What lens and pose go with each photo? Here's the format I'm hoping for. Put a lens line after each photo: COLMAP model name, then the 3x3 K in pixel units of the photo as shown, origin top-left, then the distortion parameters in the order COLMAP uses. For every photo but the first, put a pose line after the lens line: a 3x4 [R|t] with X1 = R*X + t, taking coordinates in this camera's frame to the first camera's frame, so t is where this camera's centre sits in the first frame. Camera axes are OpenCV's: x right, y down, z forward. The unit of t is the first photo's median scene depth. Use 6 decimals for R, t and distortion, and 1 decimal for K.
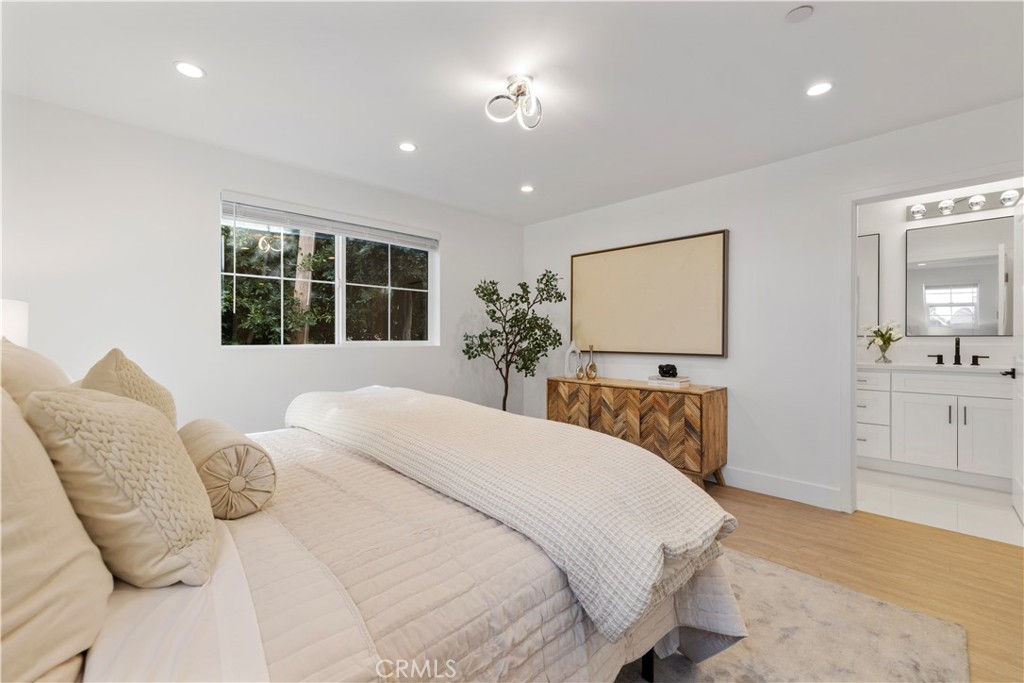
lens RADIAL K [[438.6, 0, 508.4], [0, 438.6, 333.9], [0, 0, 1]] dist [-0.000304, -0.000012]
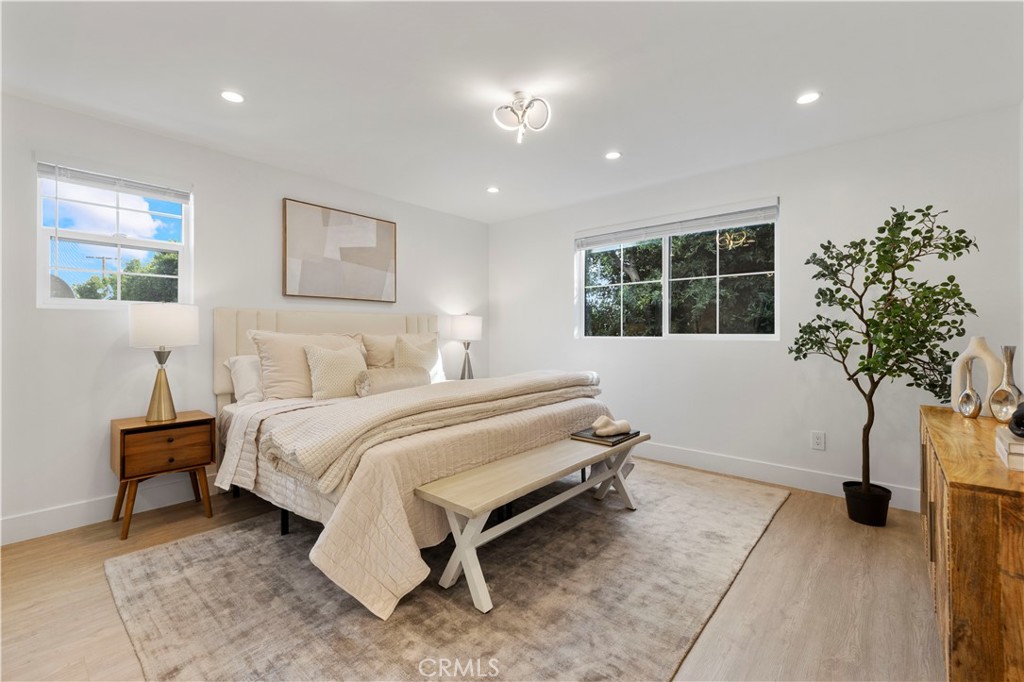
lens RADIAL K [[438.6, 0, 508.4], [0, 438.6, 333.4], [0, 0, 1]] dist [-0.000304, -0.000012]
pose [[0.089580, -0.000564, -0.995979, 0.585131], [0.004293, 0.999991, -0.000181, 0.011762], [0.995970, -0.004260, 0.089581, 0.455892]]
